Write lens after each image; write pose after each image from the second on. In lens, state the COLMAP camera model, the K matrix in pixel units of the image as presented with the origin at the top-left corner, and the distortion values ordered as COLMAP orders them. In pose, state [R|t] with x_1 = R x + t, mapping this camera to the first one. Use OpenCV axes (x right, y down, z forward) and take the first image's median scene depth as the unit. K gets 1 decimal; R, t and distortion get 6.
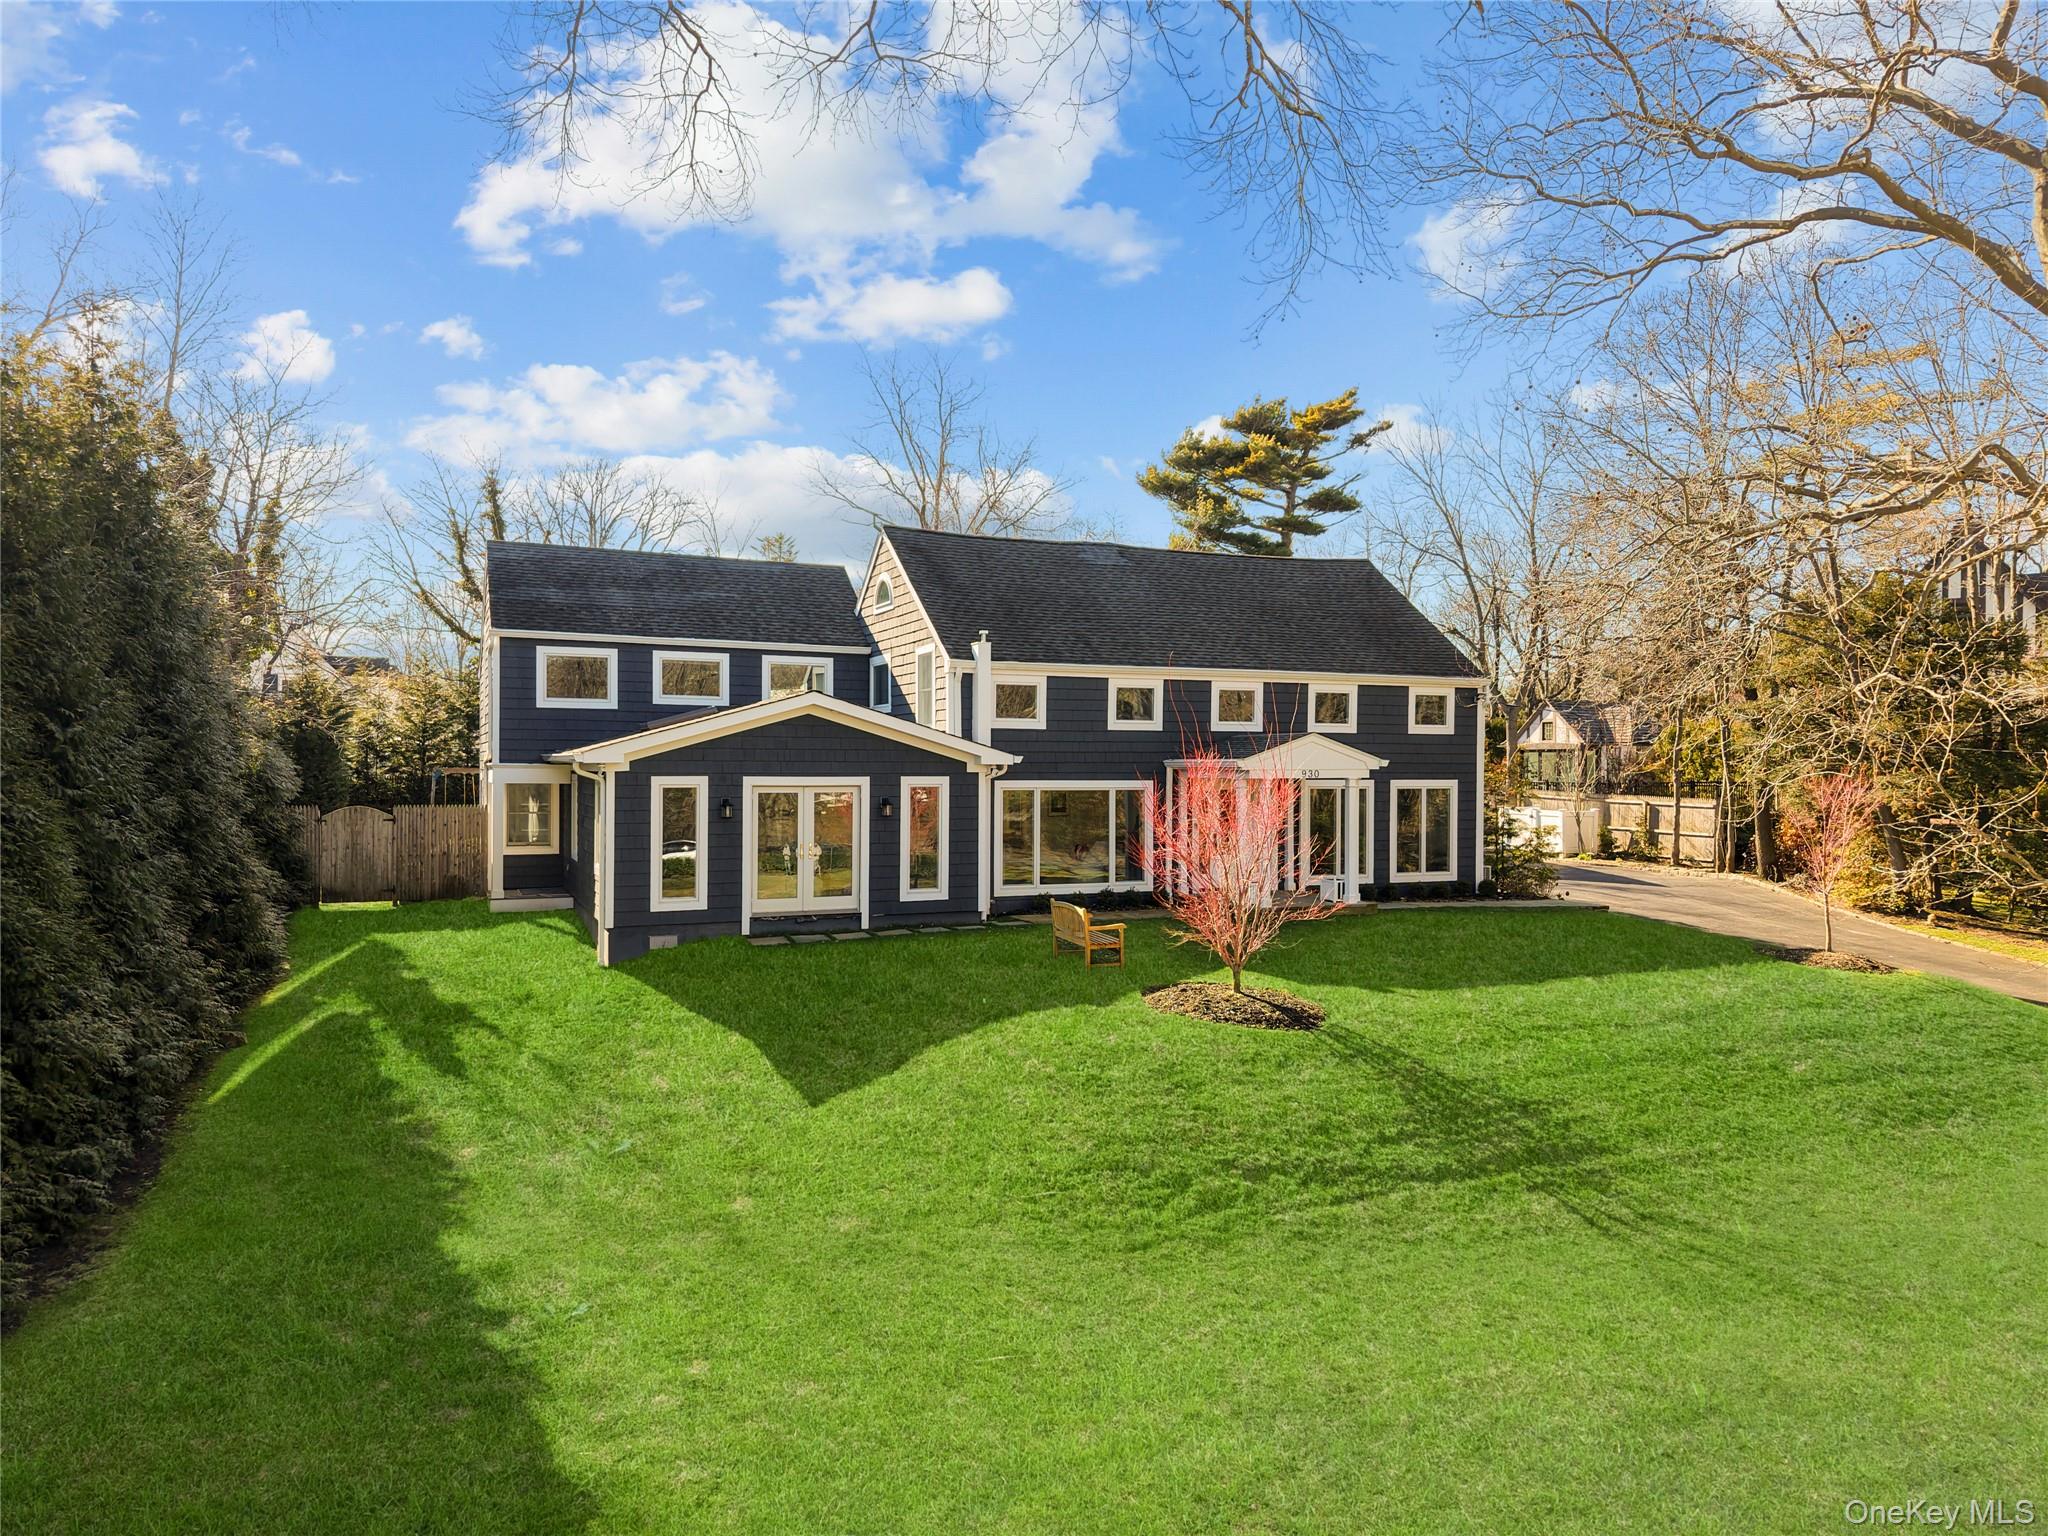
lens RADIAL K [[1389.9, 0, 1024.0], [0, 1389.9, 768.0], [0, 0, 1]] dist [-0.006140, -0.004200]
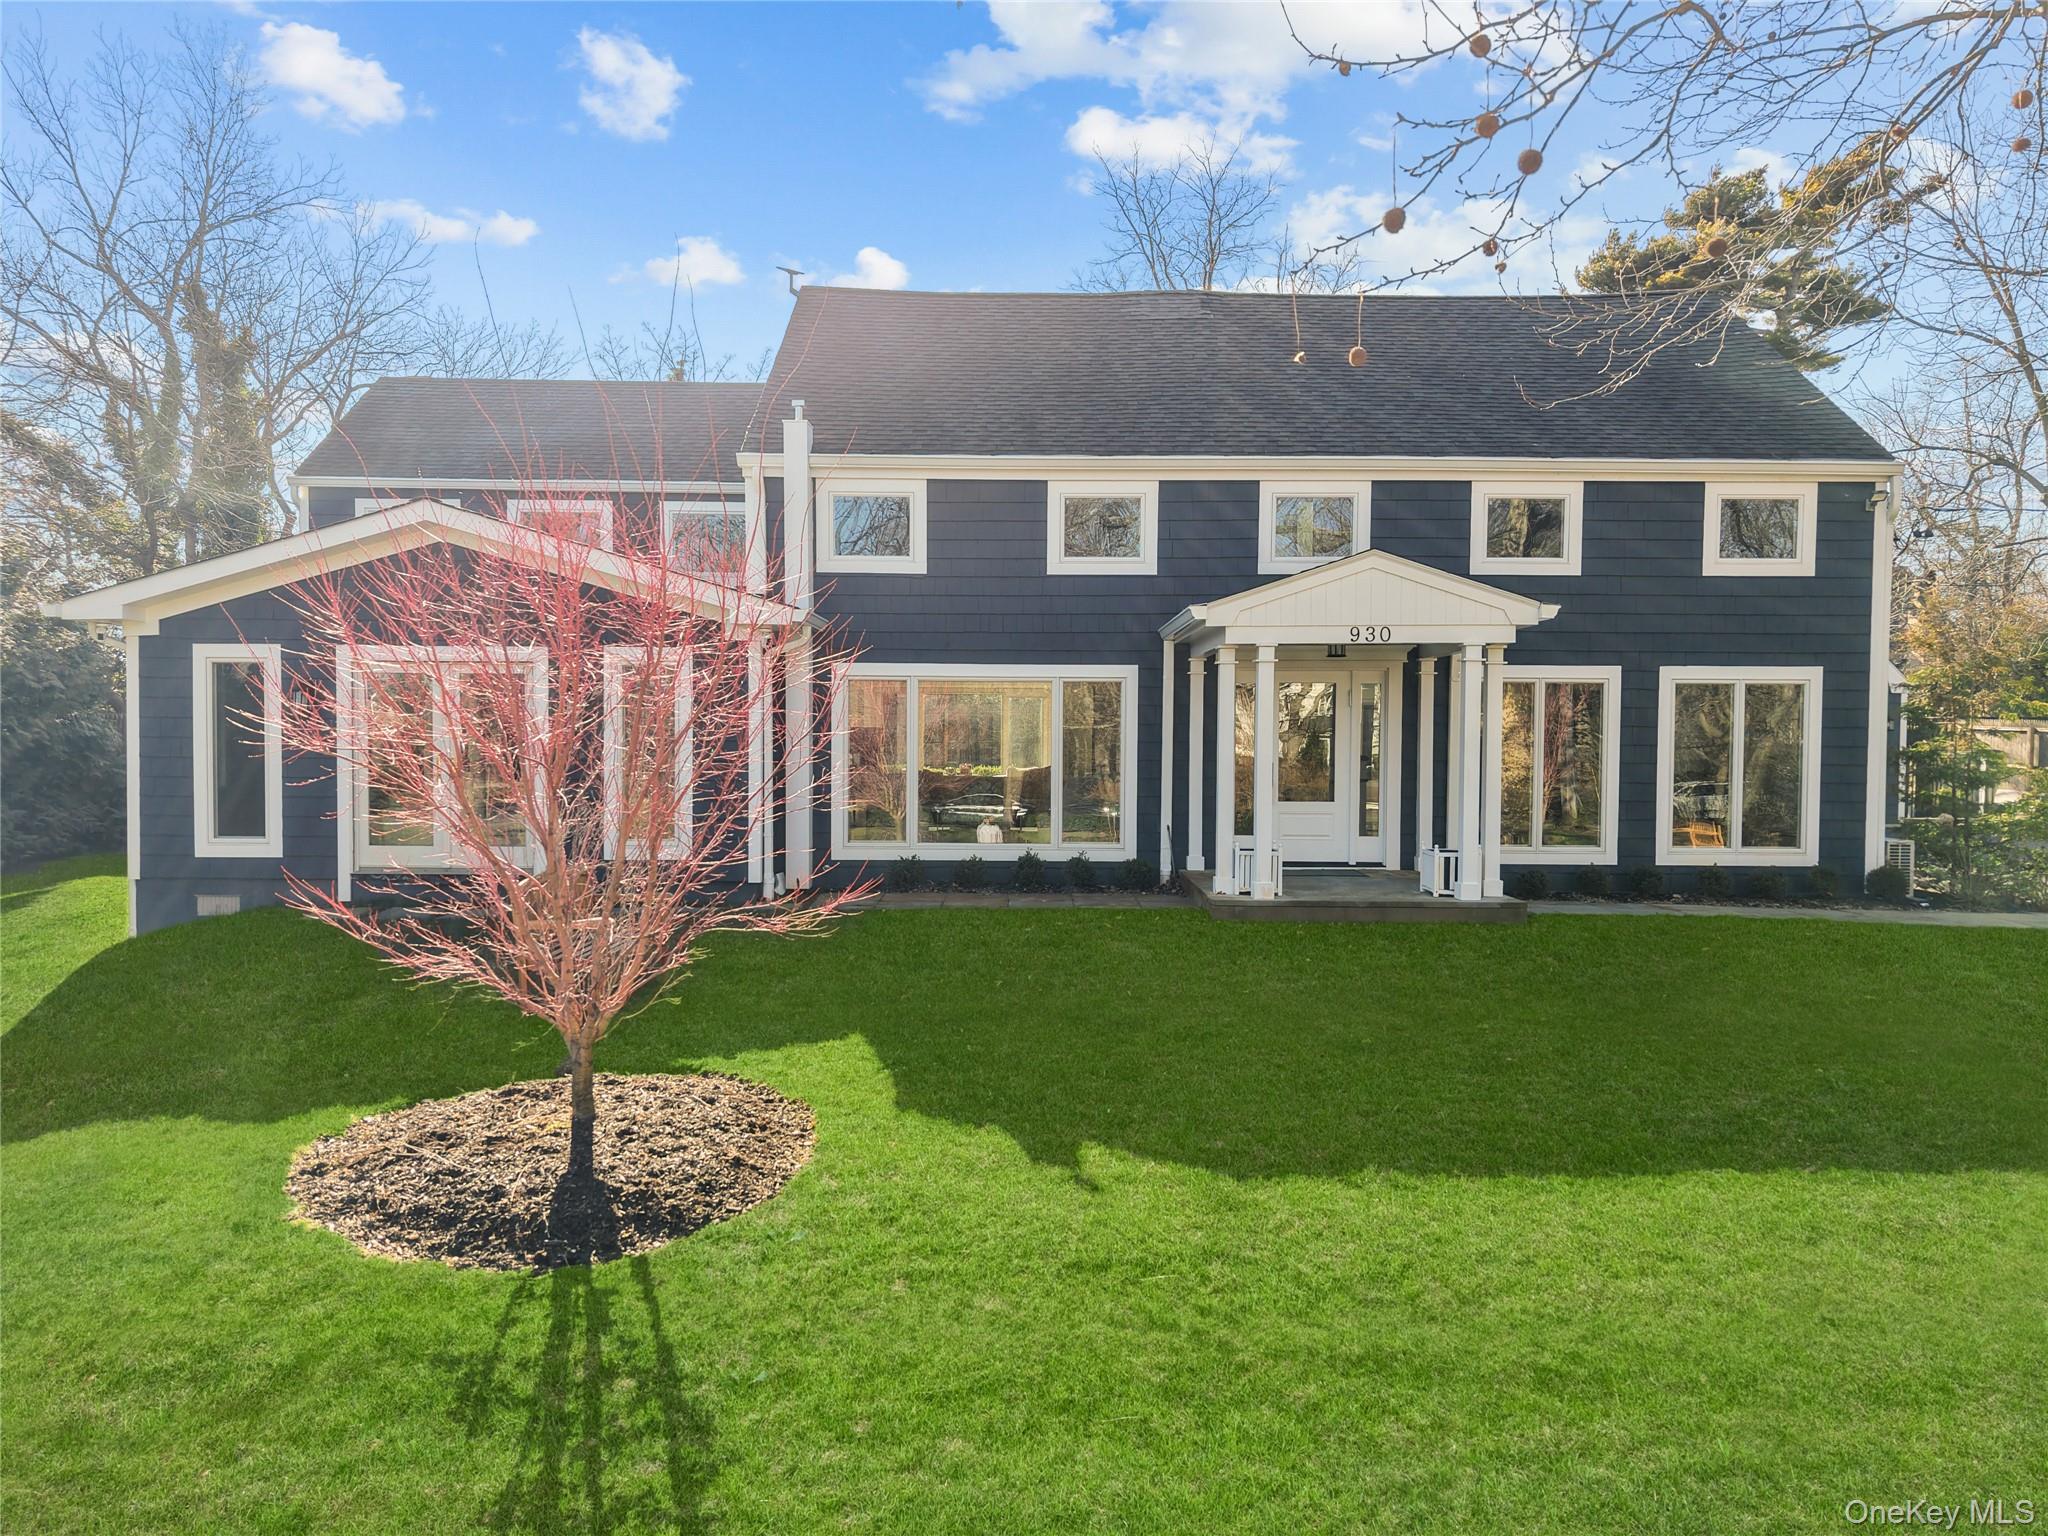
lens RADIAL K [[1364.4, 0, 1033.2], [0, 1364.4, 814.4], [0, 0, 1]] dist [-0.002829, -0.001255]
pose [[0.918229, 0.024616, -0.395283, 0.275941], [-0.003492, 0.998531, 0.054073, 0.040554], [0.396033, -0.048271, 0.916966, 0.479659]]
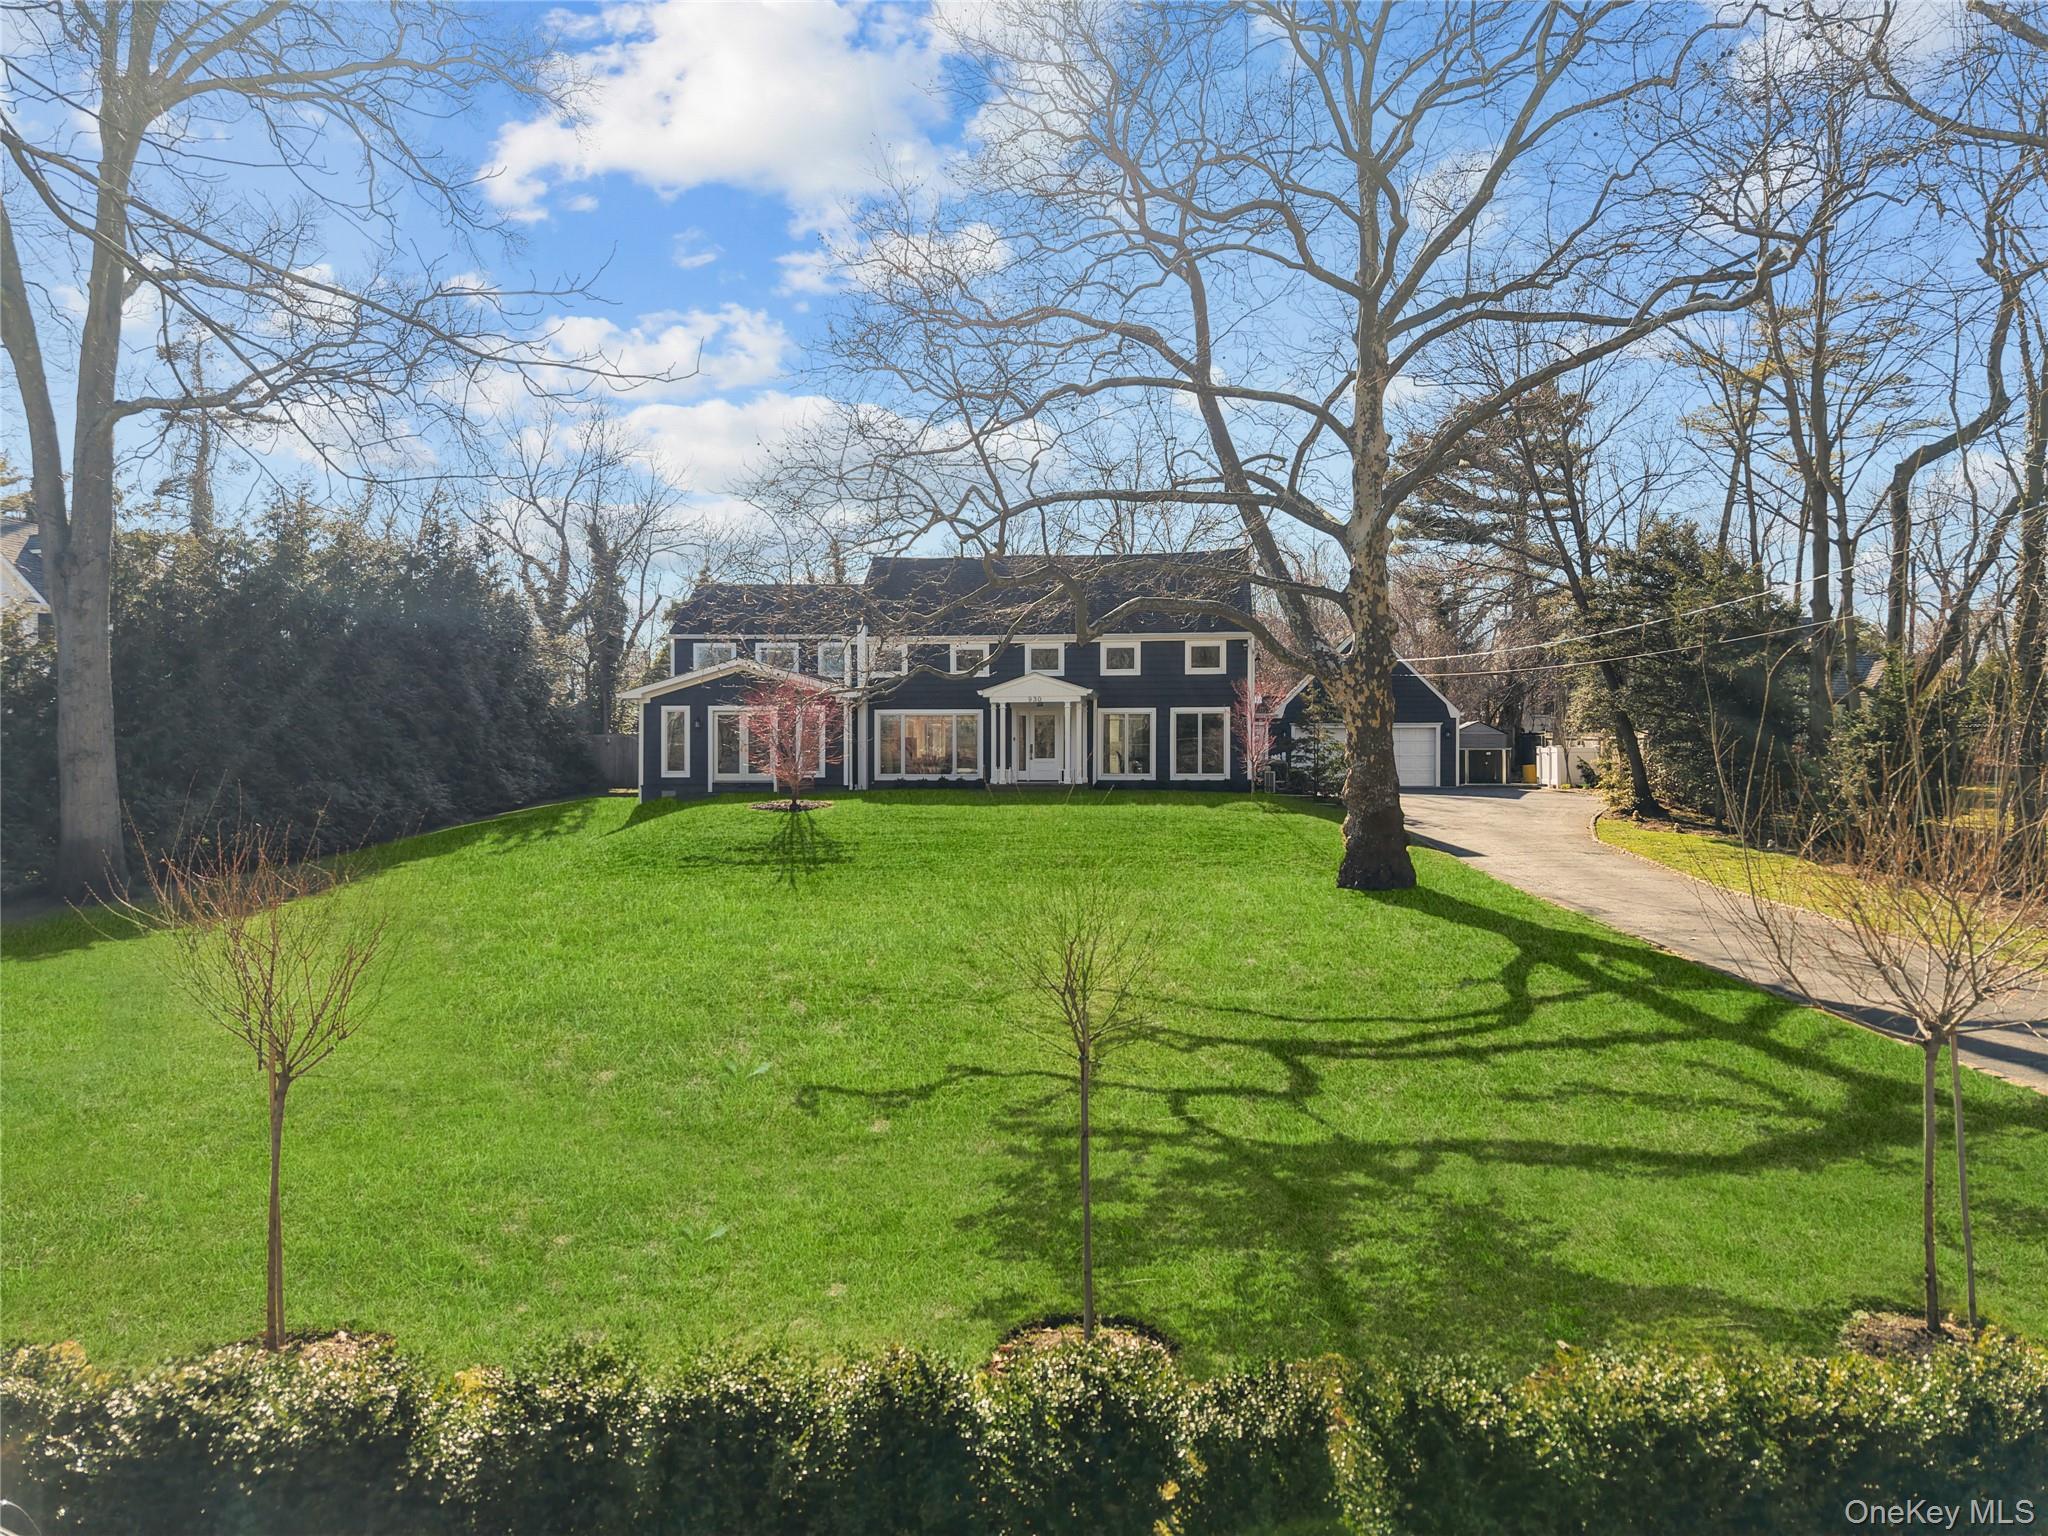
lens RADIAL K [[1389.9, 0, 1024.0], [0, 1389.9, 768.0], [0, 0, 1]] dist [-0.006140, -0.004200]
pose [[0.864968, 0.006036, -0.501790, 0.919594], [0.004204, 0.999805, 0.019273, 0.045948], [0.501809, -0.018780, 0.864775, -0.322671]]
